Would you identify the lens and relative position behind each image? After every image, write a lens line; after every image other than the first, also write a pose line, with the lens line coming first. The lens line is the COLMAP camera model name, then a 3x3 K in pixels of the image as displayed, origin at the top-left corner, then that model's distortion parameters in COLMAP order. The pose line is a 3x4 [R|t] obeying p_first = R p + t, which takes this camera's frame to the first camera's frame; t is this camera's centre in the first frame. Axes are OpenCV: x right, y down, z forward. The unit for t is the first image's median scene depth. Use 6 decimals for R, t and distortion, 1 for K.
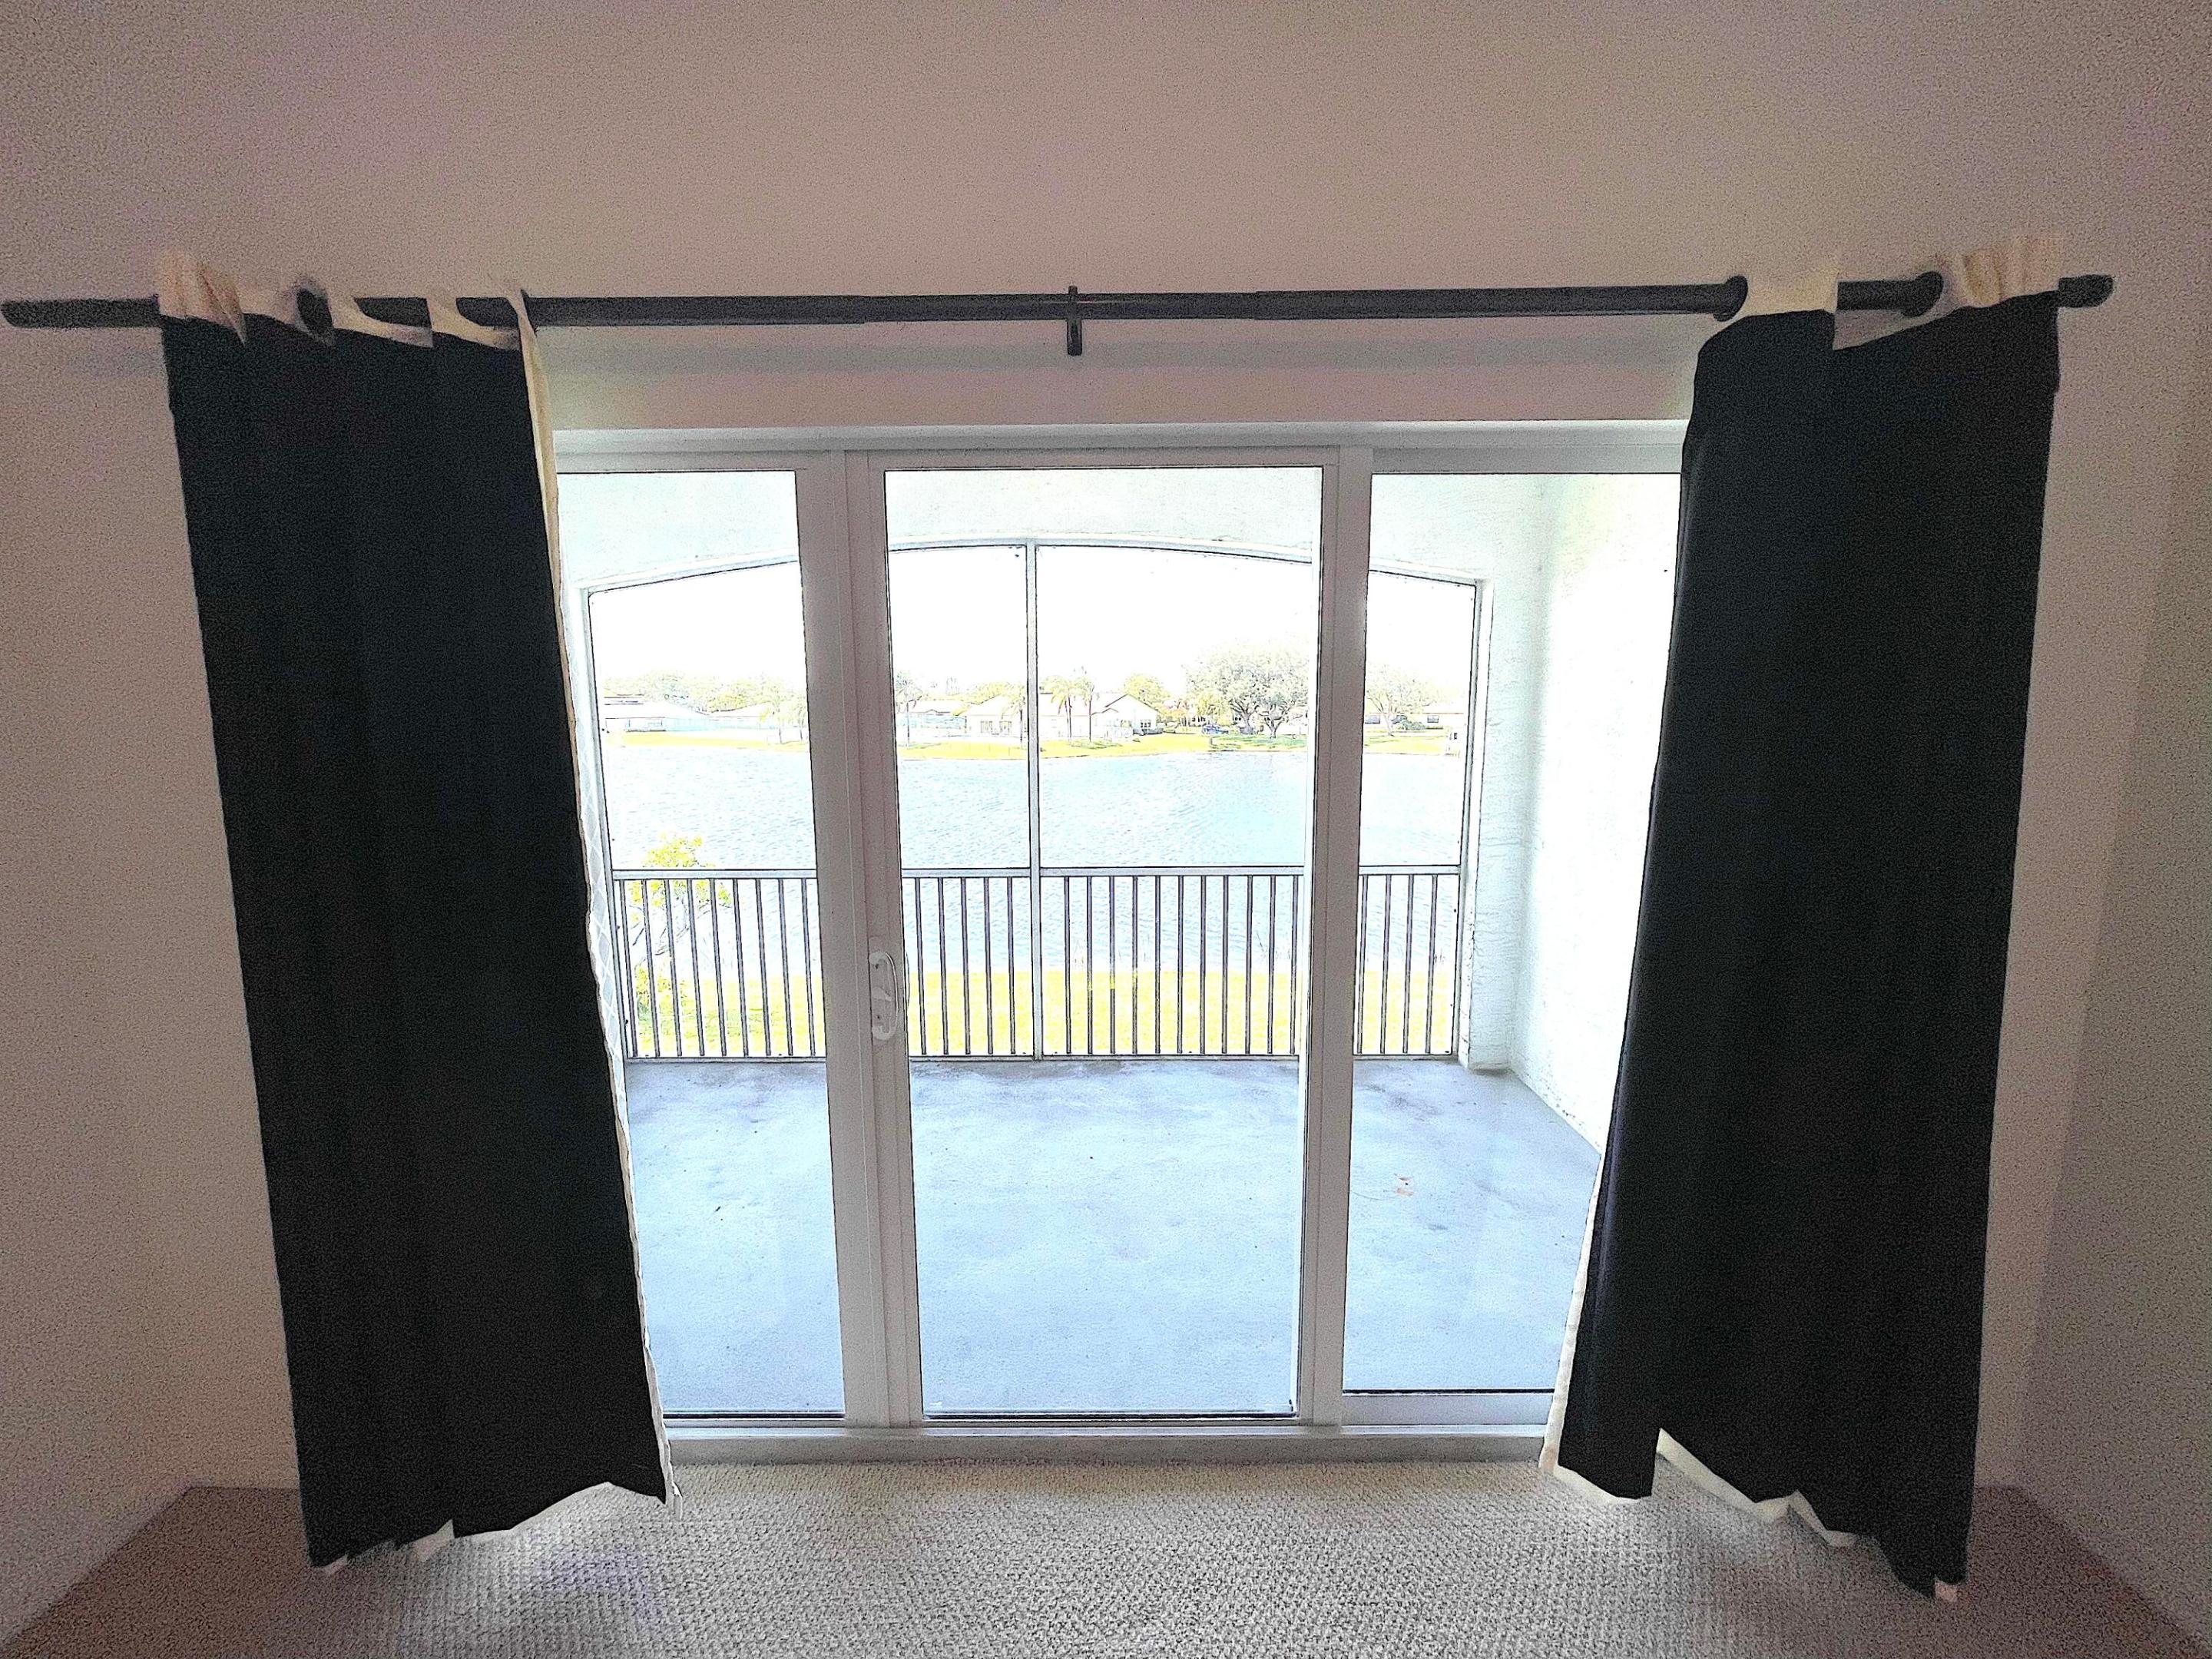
lens RADIAL K [[890.3, 0, 1103.4], [0, 890.3, 825.9], [0, 0, 1]] dist [0.003118, -0.000169]
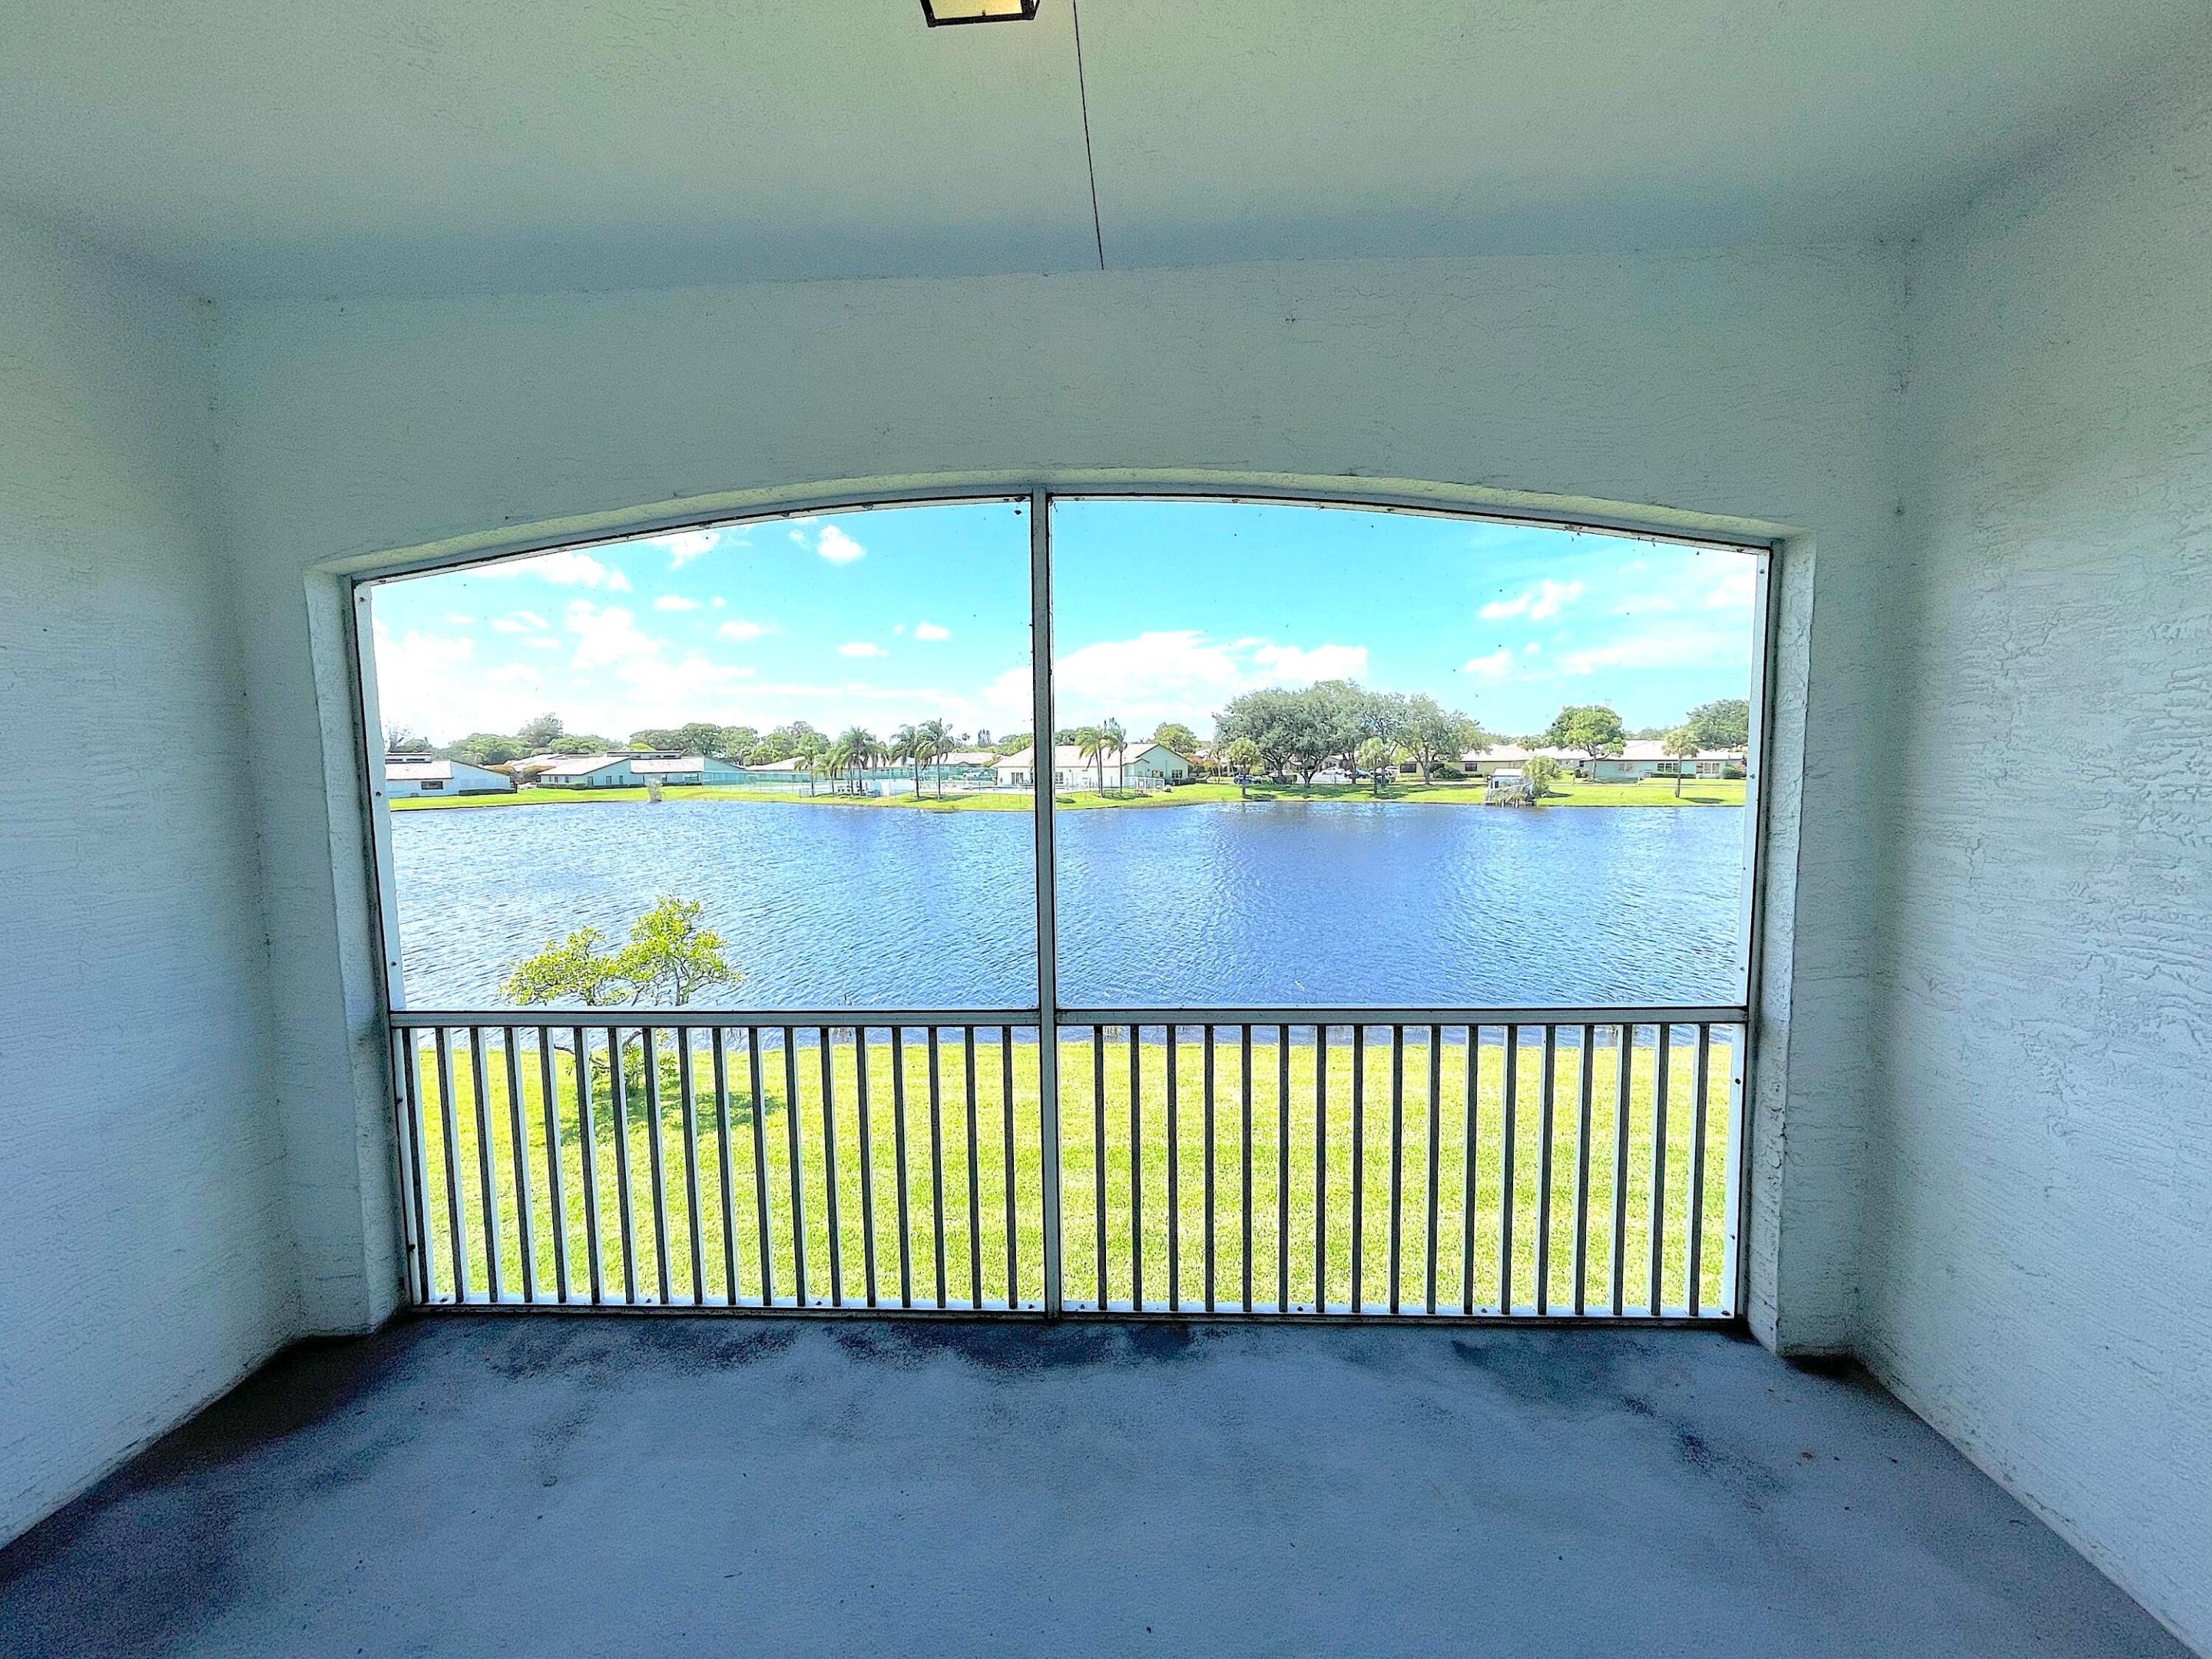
lens RADIAL K [[890.3, 0, 1089.8], [0, 890.3, 824.4], [0, 0, 1]] dist [0.003118, -0.000169]
pose [[0.998729, -0.005248, -0.050120, -0.015623], [0.002341, 0.998320, -0.057891, -0.047335], [0.050339, 0.057700, 0.997064, 0.377190]]
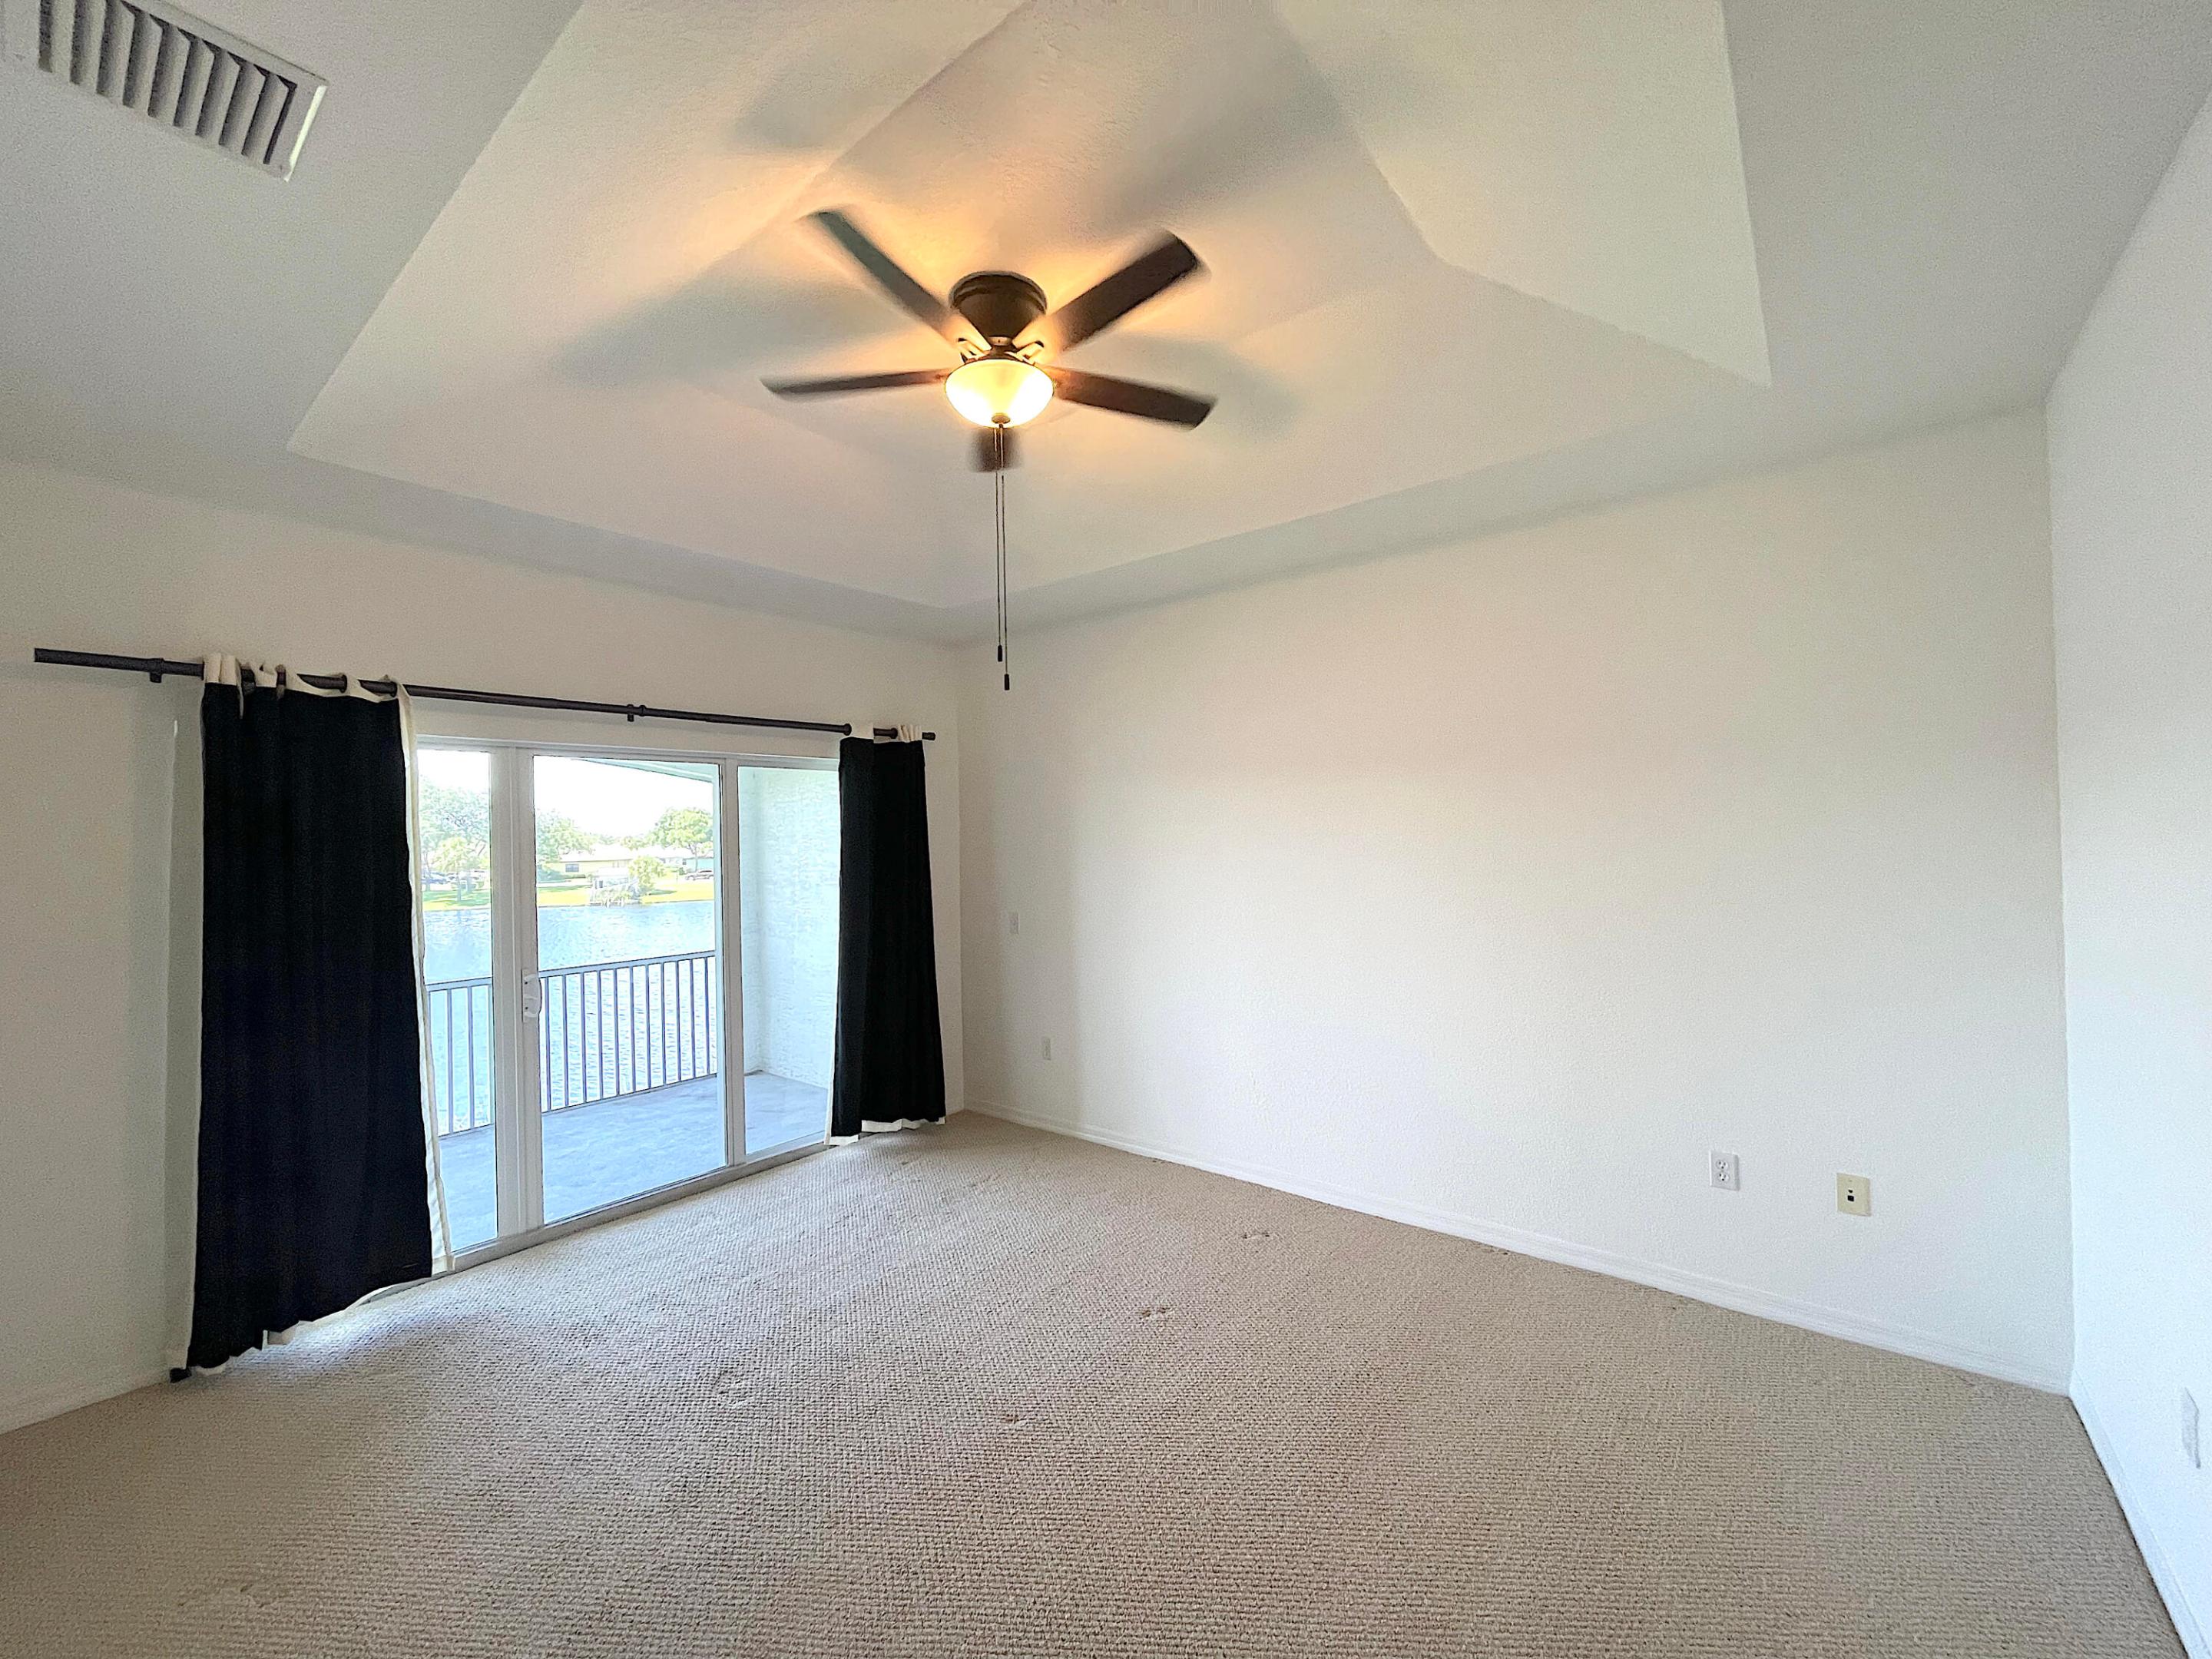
lens RADIAL K [[890.3, 0, 1088.2], [0, 890.3, 827.8], [0, 0, 1]] dist [0.003118, -0.000169]
pose [[0.637464, -0.000457, 0.770480, -0.440438], [0.123313, 0.987170, -0.101439, 0.074352], [-0.760548, 0.159673, 0.629342, -0.587914]]
